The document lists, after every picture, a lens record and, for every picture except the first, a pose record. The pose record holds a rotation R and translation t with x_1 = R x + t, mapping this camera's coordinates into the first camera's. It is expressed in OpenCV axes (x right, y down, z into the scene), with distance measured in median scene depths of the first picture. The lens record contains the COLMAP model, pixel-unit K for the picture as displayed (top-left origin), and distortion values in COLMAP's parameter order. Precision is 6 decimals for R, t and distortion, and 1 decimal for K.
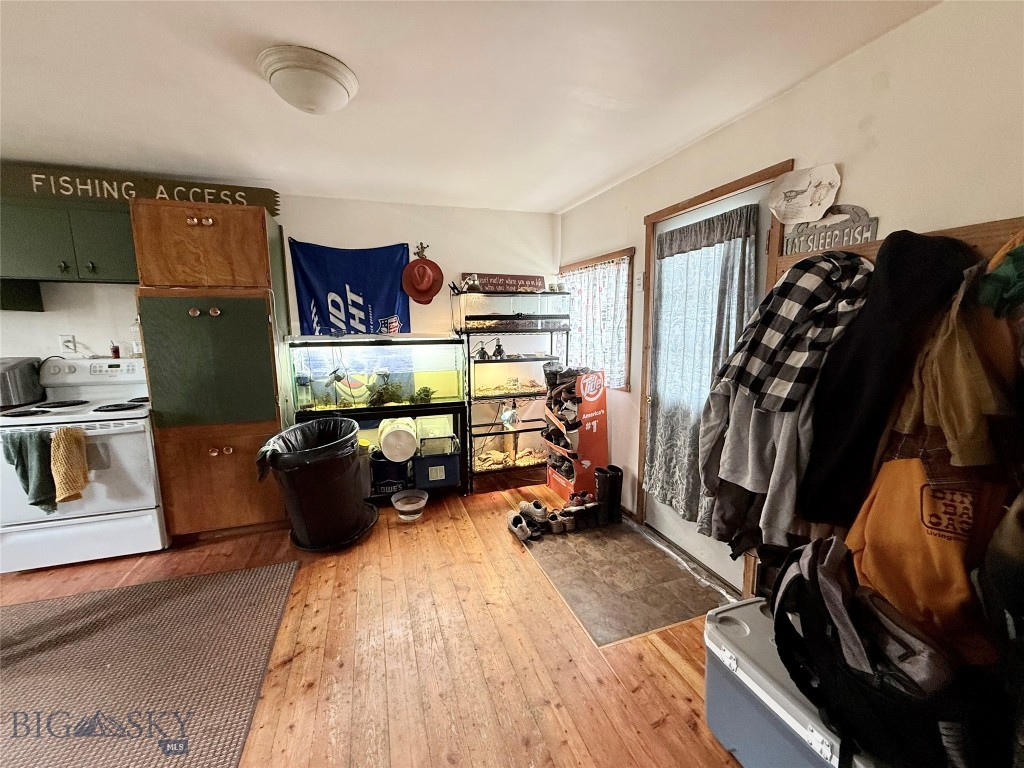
lens RADIAL K [[405.7, 0, 511.7], [0, 405.7, 380.7], [0, 0, 1]] dist [-0.002422, 0.000536]
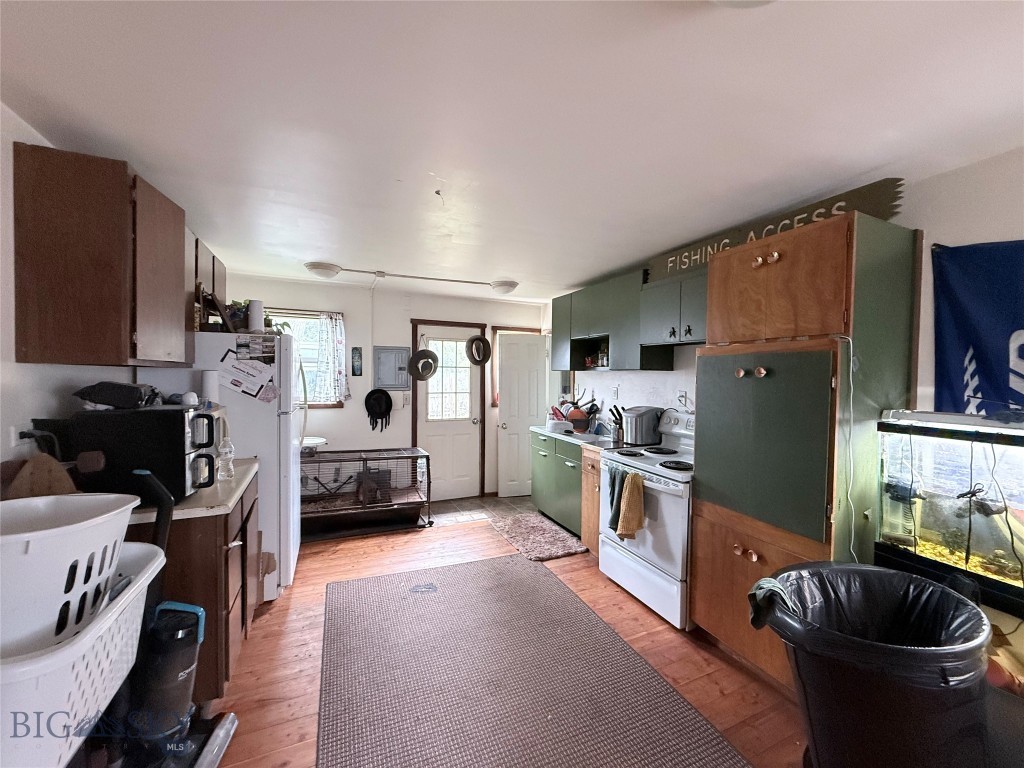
lens RADIAL K [[405.7, 0, 511.5], [0, 405.7, 384.1], [0, 0, 1]] dist [-0.002422, 0.000536]
pose [[0.075036, 0.034218, -0.996594, -0.002591], [-0.151087, 0.988263, 0.022556, -0.088830], [0.985668, 0.148880, 0.079326, 0.454975]]
